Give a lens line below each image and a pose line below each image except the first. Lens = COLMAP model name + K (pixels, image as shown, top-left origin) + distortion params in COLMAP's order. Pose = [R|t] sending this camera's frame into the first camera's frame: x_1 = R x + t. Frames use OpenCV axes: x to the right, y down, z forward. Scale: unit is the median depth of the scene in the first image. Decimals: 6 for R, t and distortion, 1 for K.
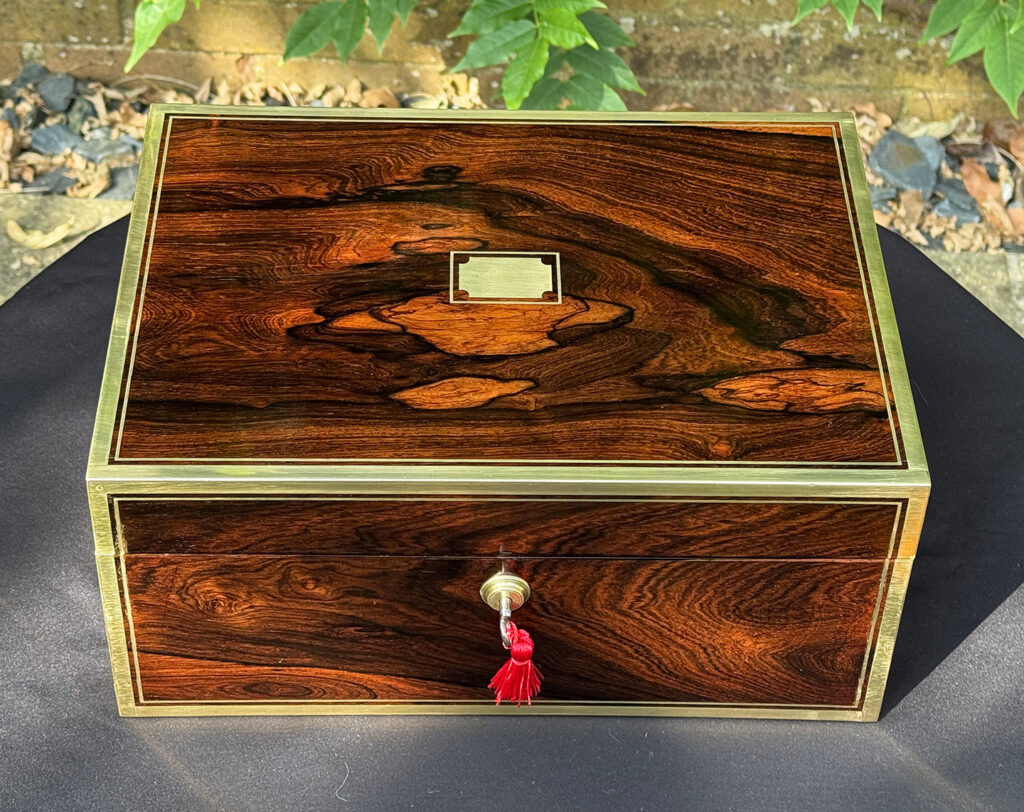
lens RADIAL K [[2147.4, 0, 508.3], [0, 2147.4, 359.7], [0, 0, 1]] dist [0.124538, 0.158698]
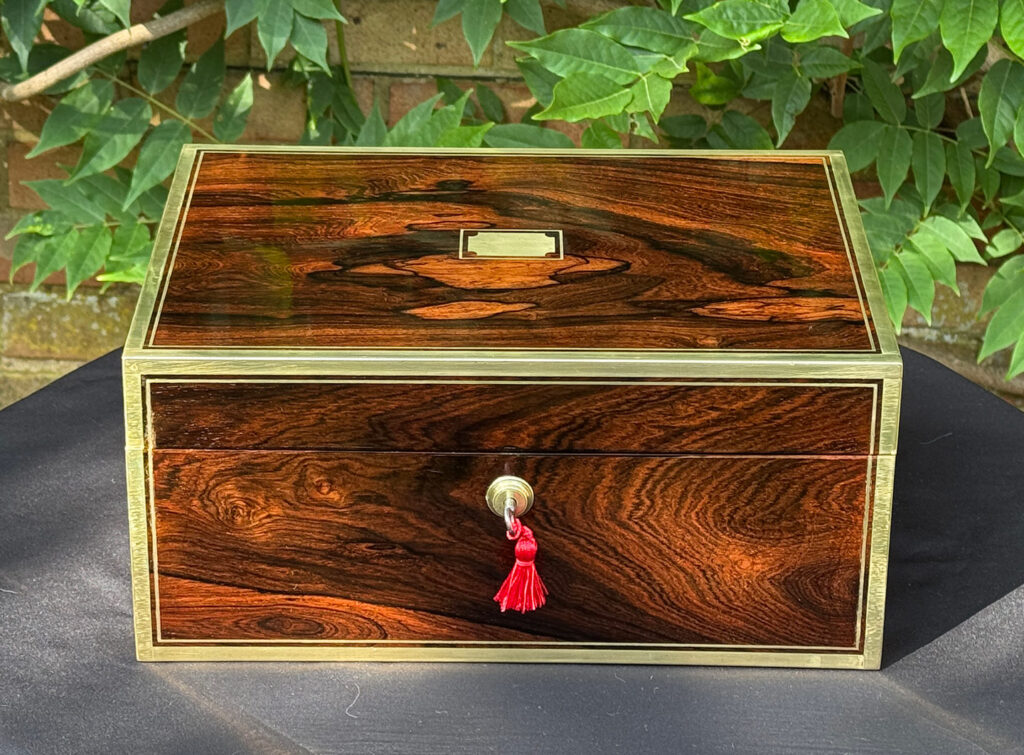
lens RADIAL K [[2746.0, 0, 499.6], [0, 2746.0, 341.5], [0, 0, 1]] dist [0.086109, 0.465454]
pose [[0.999620, -0.008868, -0.026096, 0.029081], [0.000442, 0.951863, -0.306524, 0.442159], [0.027558, 0.306396, 0.951505, -0.297909]]
